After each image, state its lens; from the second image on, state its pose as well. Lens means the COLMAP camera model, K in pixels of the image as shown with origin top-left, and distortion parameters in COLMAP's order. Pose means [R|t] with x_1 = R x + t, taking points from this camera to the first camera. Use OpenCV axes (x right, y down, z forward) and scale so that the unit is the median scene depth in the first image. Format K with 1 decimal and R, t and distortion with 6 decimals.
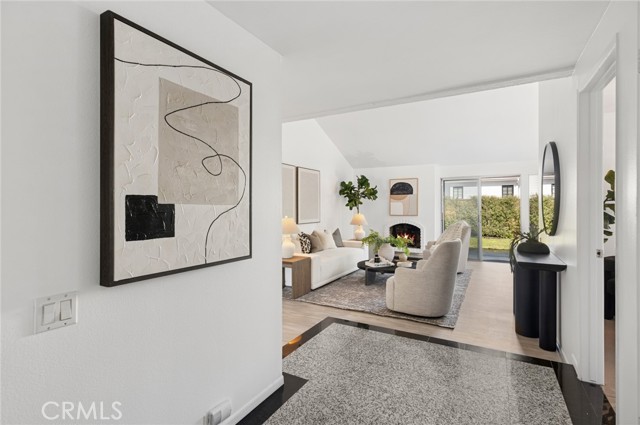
lens RADIAL K [[307.8, 0, 322.6], [0, 307.8, 207.8], [0, 0, 1]] dist [0.001067, 0.000256]
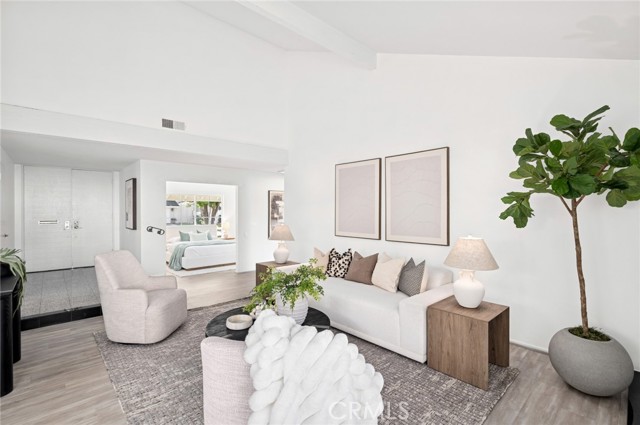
lens RADIAL K [[297.3, 0, 320.8], [0, 297.3, 211.5], [0, 0, 1]] dist [-0.000626, 0.000466]
pose [[-0.309250, 0.001690, -0.950979, 0.474242], [-0.003512, 0.999990, 0.002920, -0.010861], [0.950974, 0.004243, -0.309240, 0.846272]]
